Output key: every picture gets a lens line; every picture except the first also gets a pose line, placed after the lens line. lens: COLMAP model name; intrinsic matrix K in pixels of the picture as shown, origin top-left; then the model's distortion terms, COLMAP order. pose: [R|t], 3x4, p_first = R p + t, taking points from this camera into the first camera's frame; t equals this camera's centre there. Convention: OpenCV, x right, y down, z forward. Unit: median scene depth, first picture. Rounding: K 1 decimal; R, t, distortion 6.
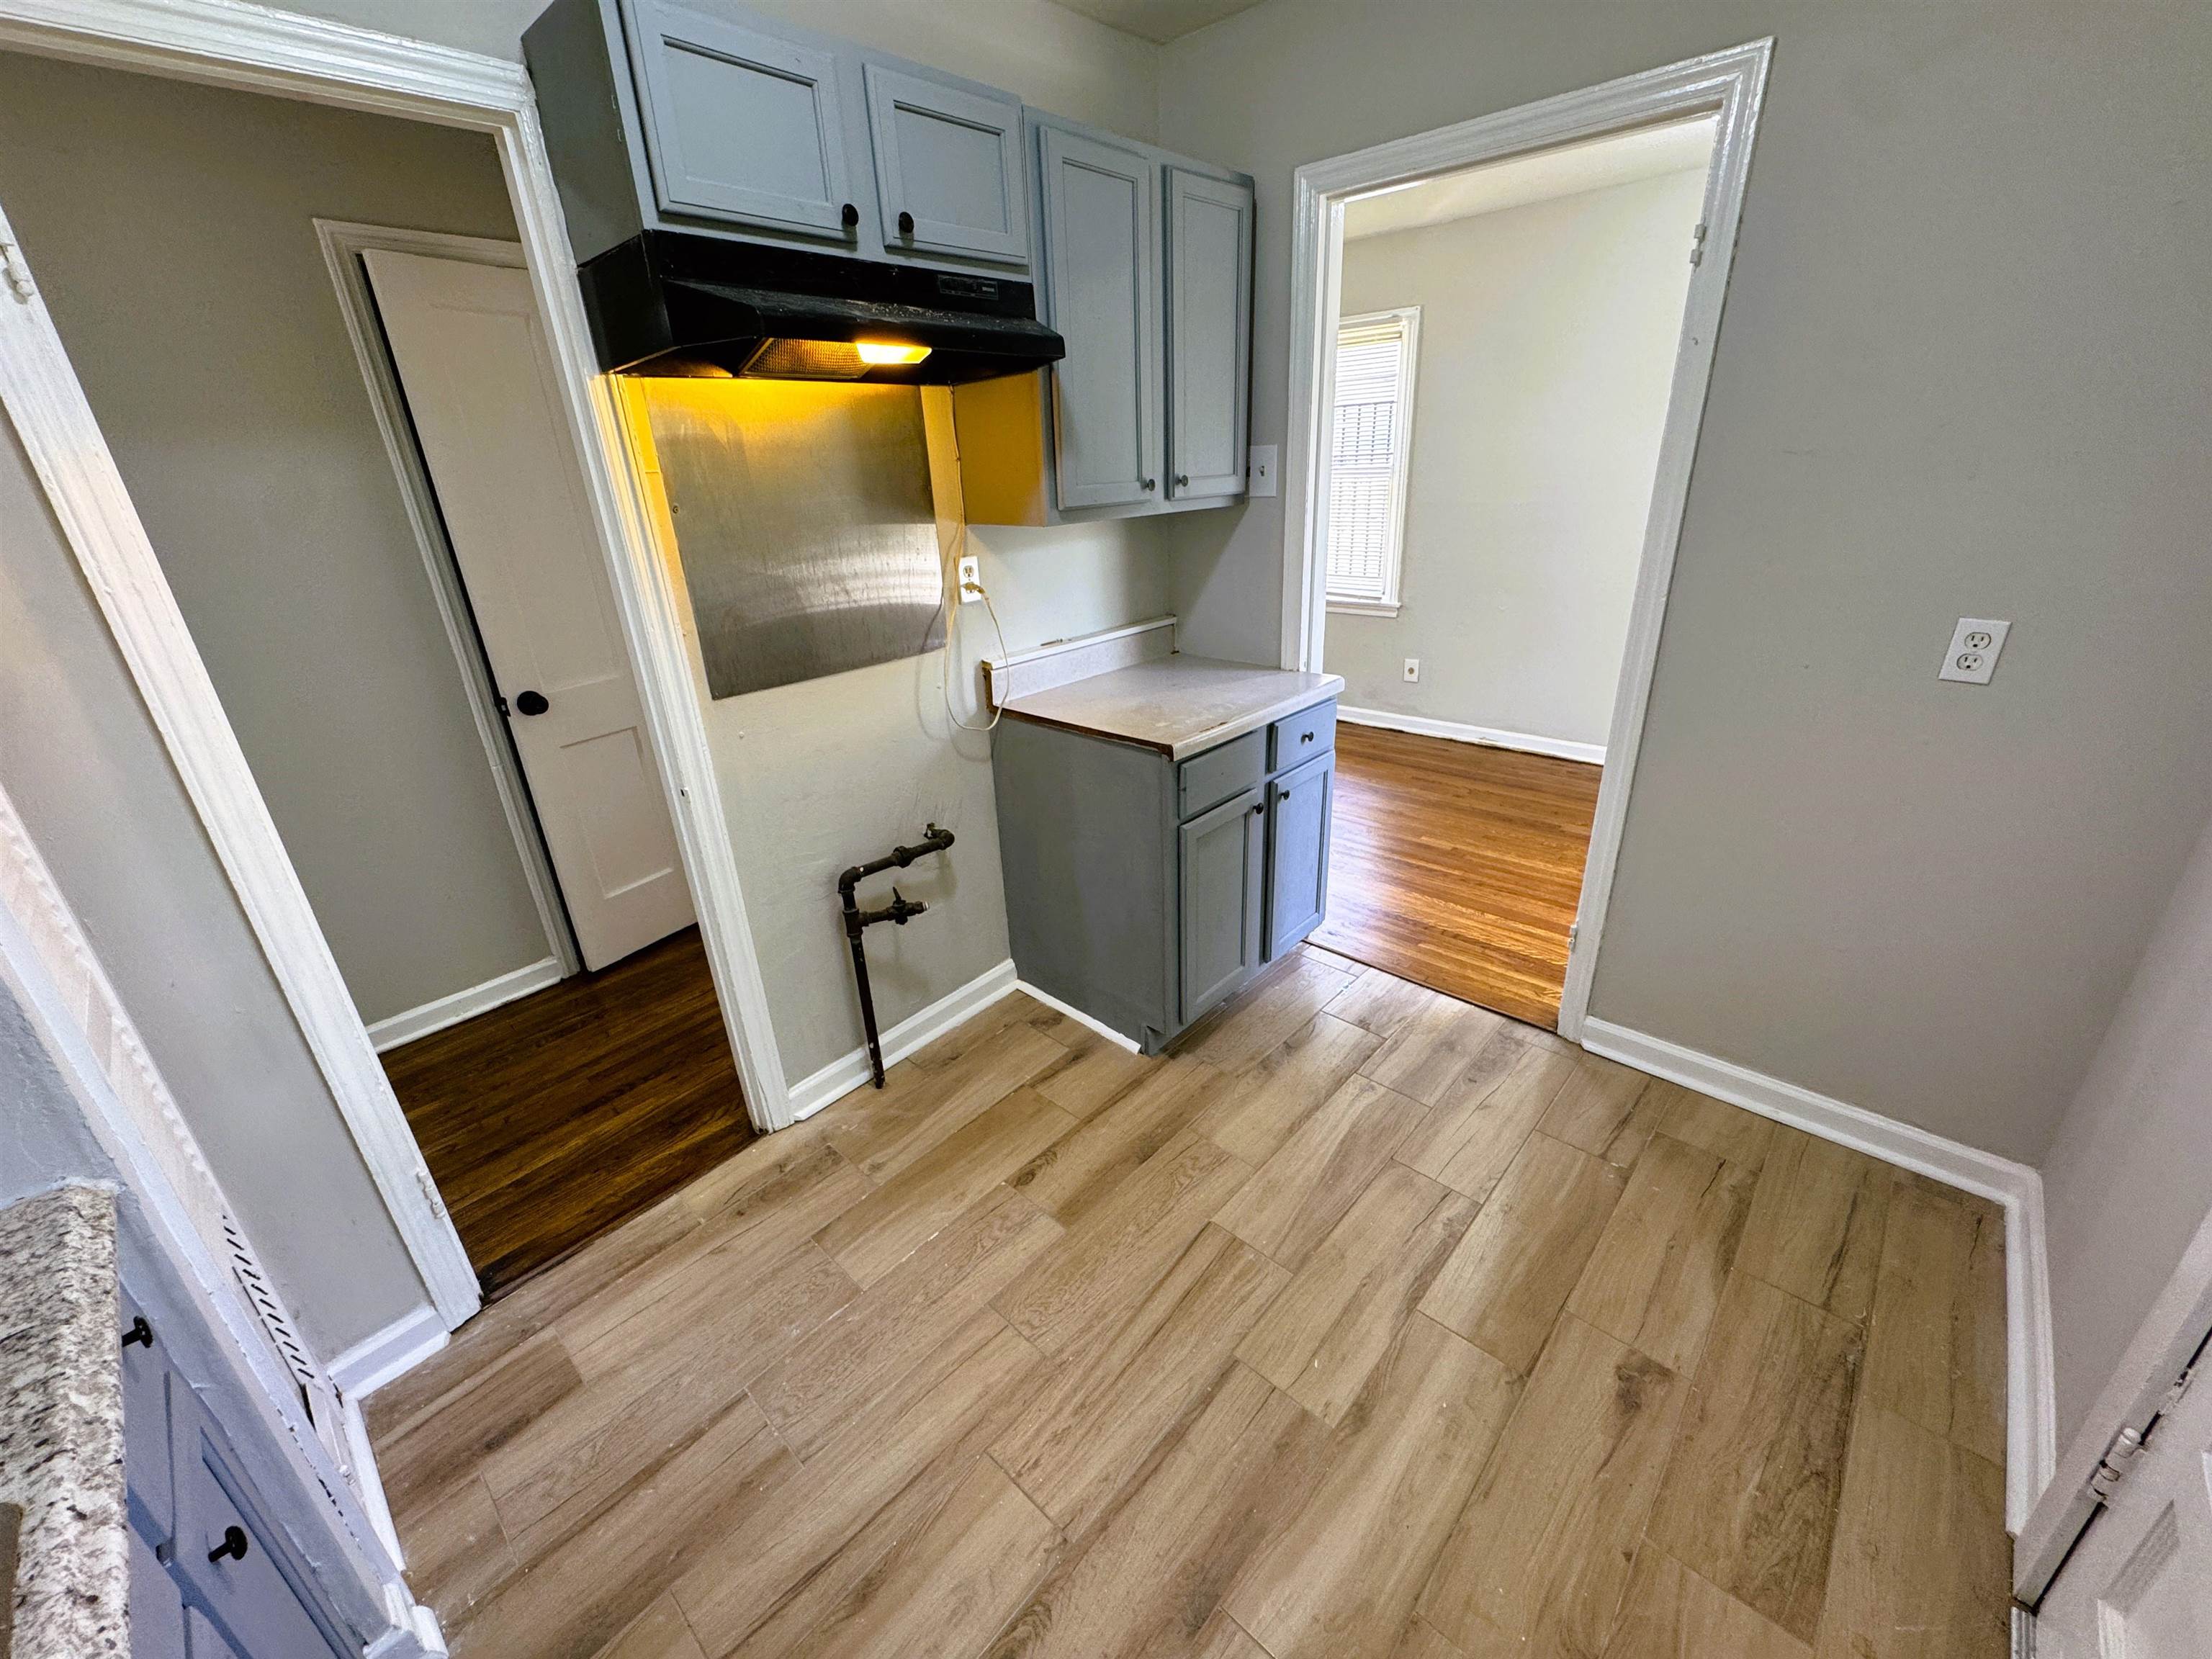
lens RADIAL K [[888.7, 0, 1112.4], [0, 888.7, 836.1], [0, 0, 1]] dist [-0.002446, -0.000115]
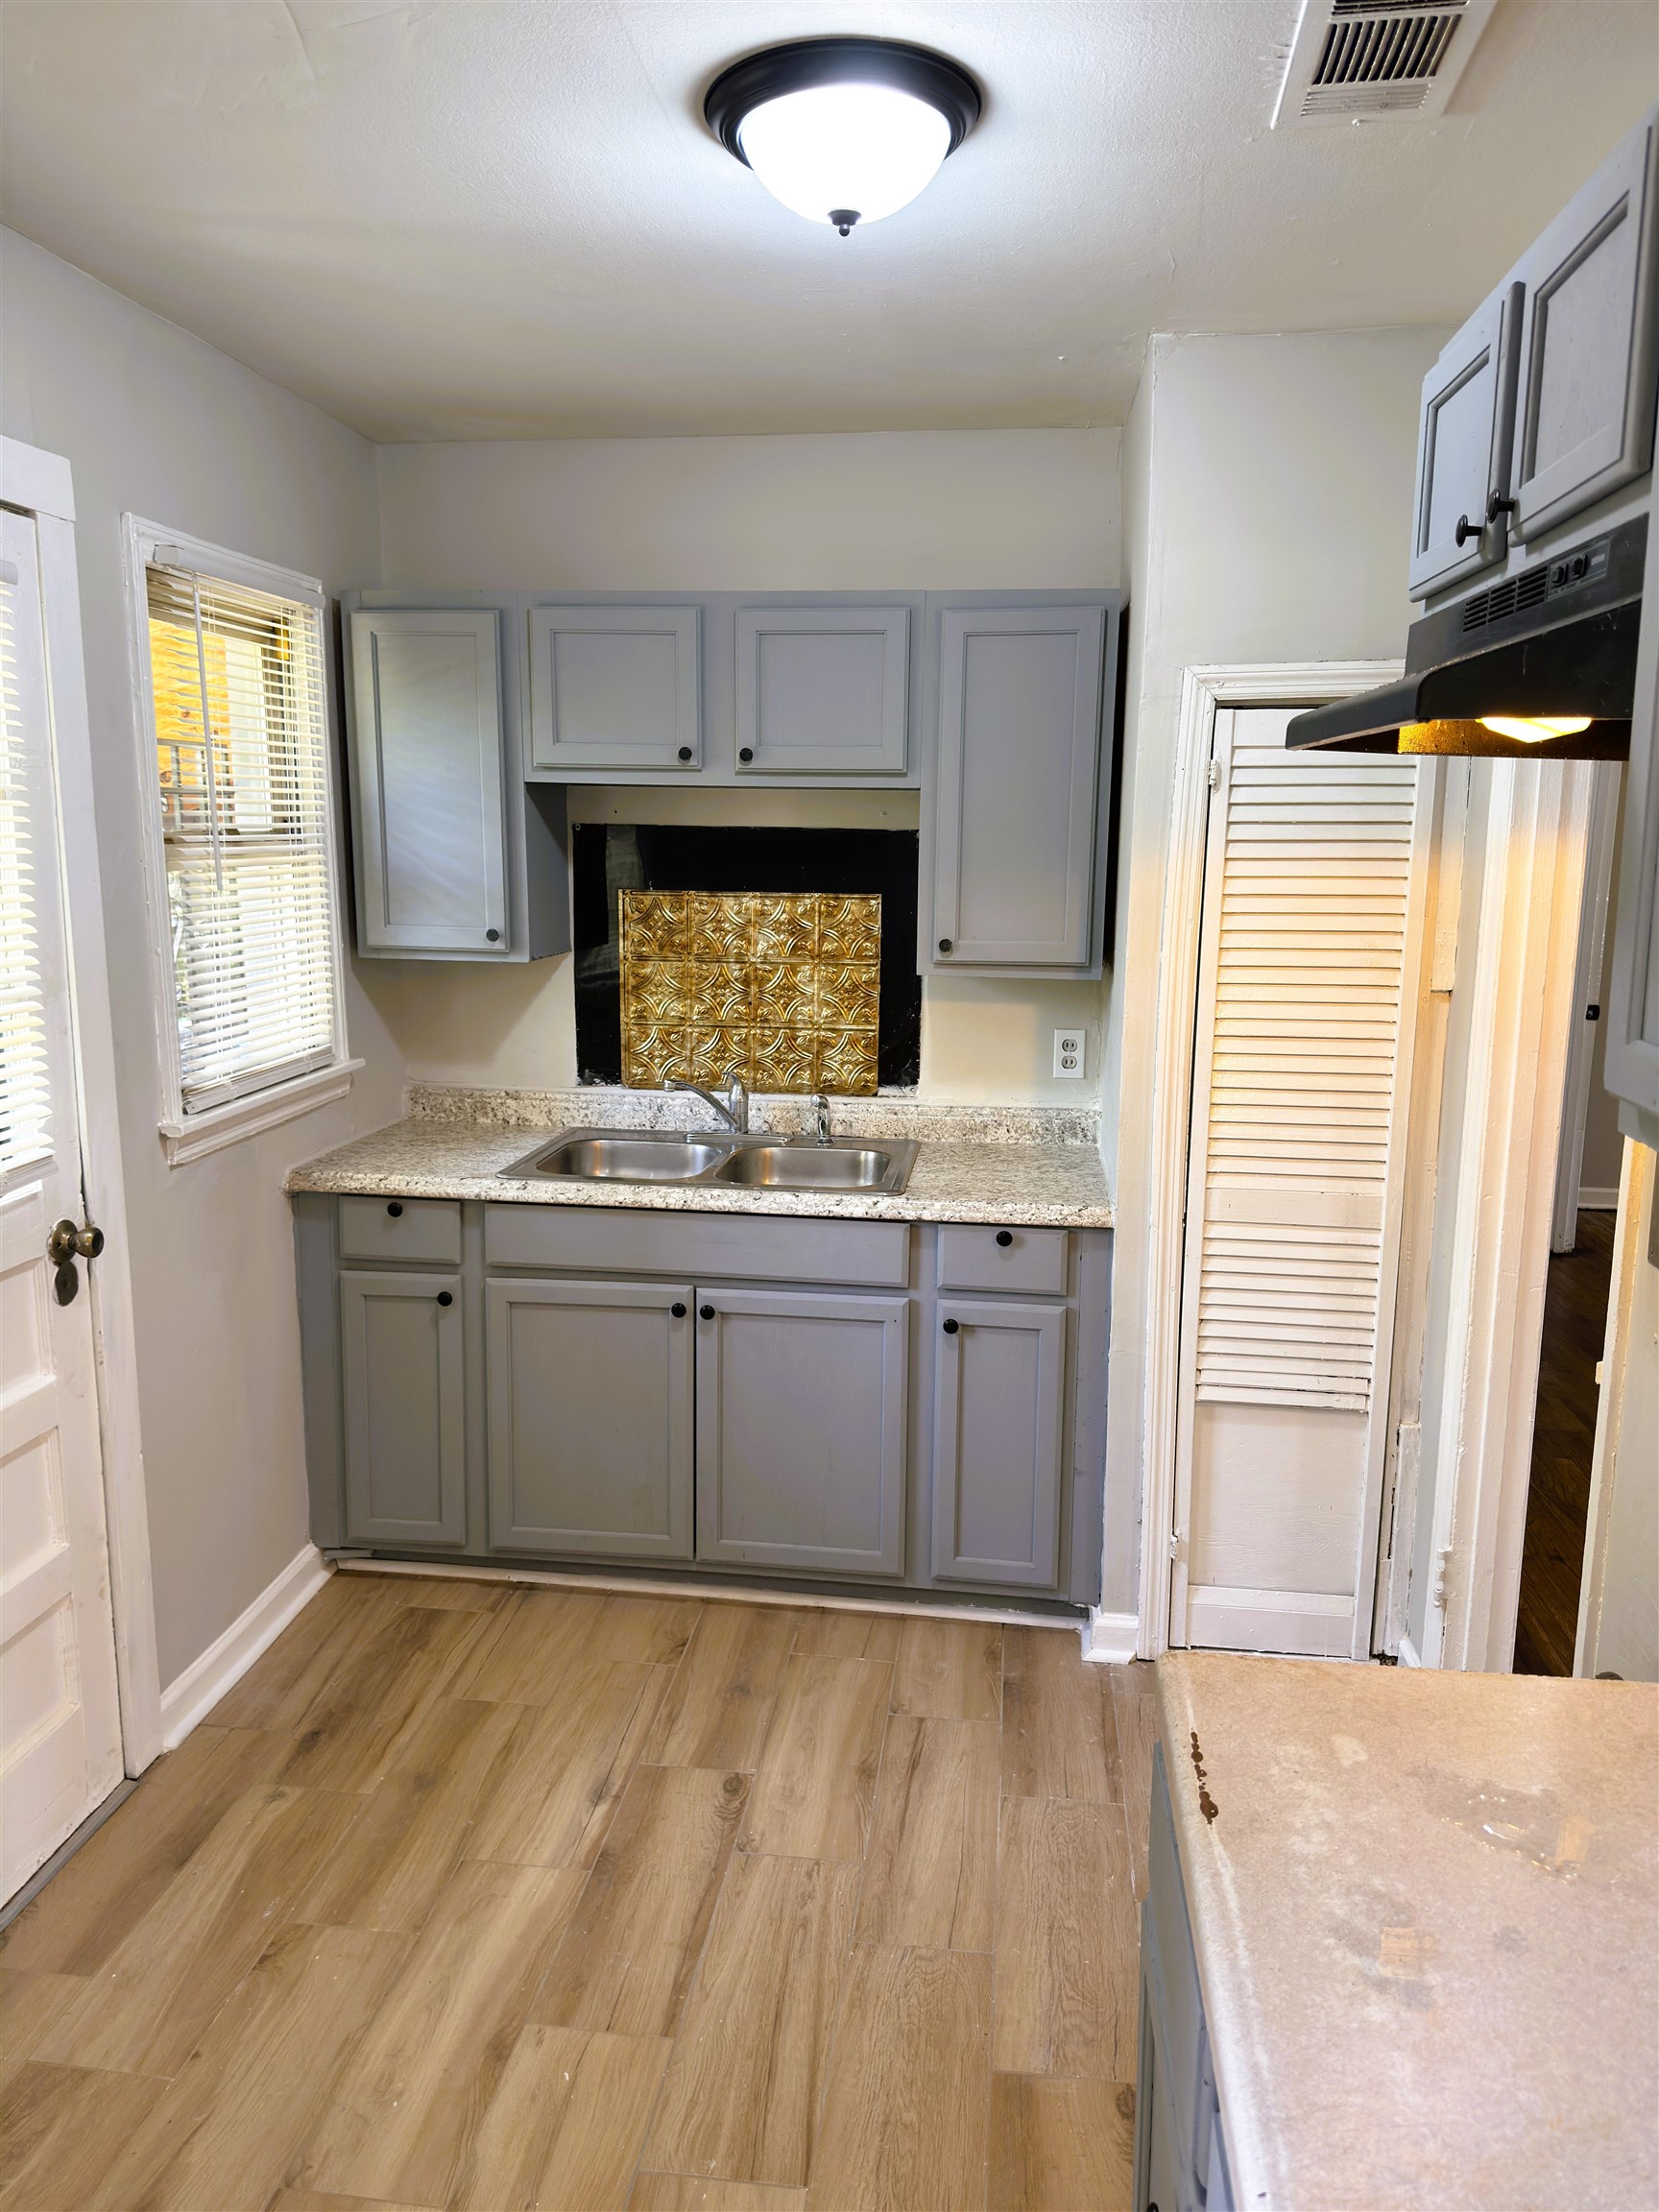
lens RADIAL K [[1564.8, 0, 838.7], [0, 1564.8, 1115.8], [0, 0, 1]] dist [0.140096, -0.178182]
pose [[-0.814851, 0.139359, -0.562670, 0.682852], [-0.201565, 0.841980, 0.500440, -0.779790], [0.543498, 0.521199, -0.657998, 1.583702]]
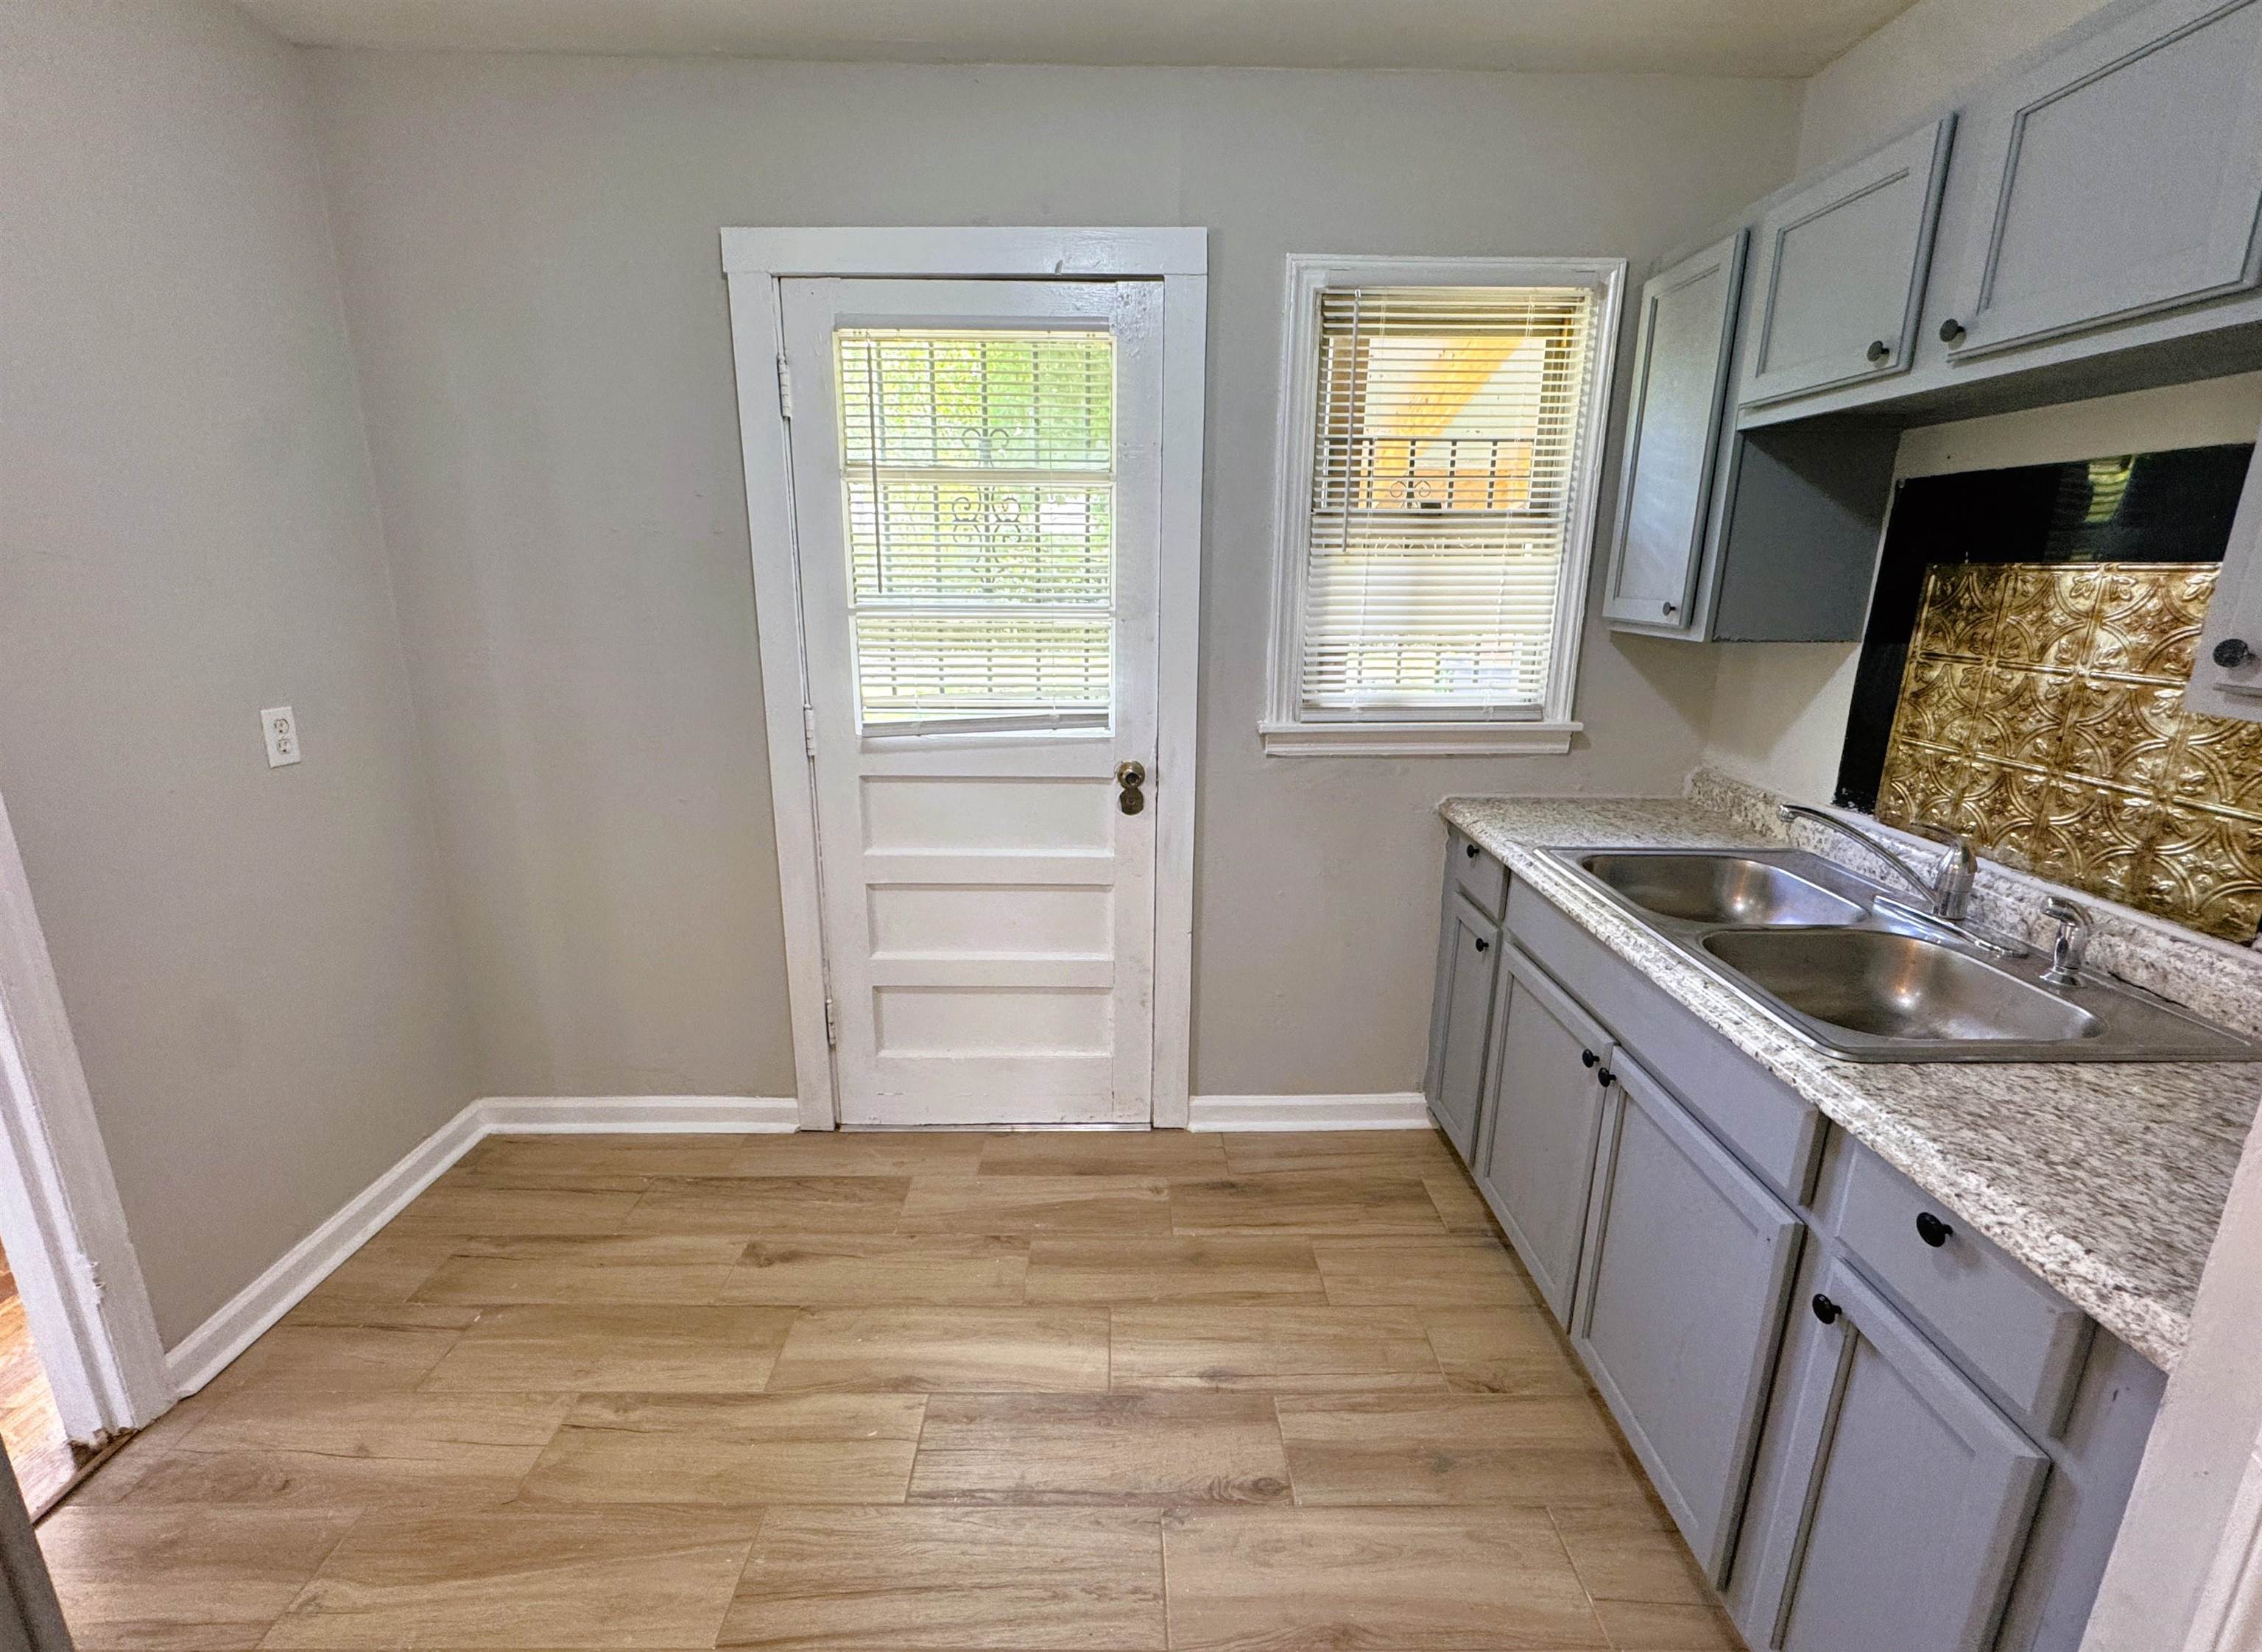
lens RADIAL K [[945.5, 0, 1125.1], [0, 945.5, 814.0], [0, 0, 1]] dist [-0.002050, 0.000347]
pose [[-0.686014, -0.147292, 0.712524, -0.591130], [0.304288, 0.831461, 0.464845, -0.361928], [-0.660903, 0.535703, -0.525575, 0.999606]]
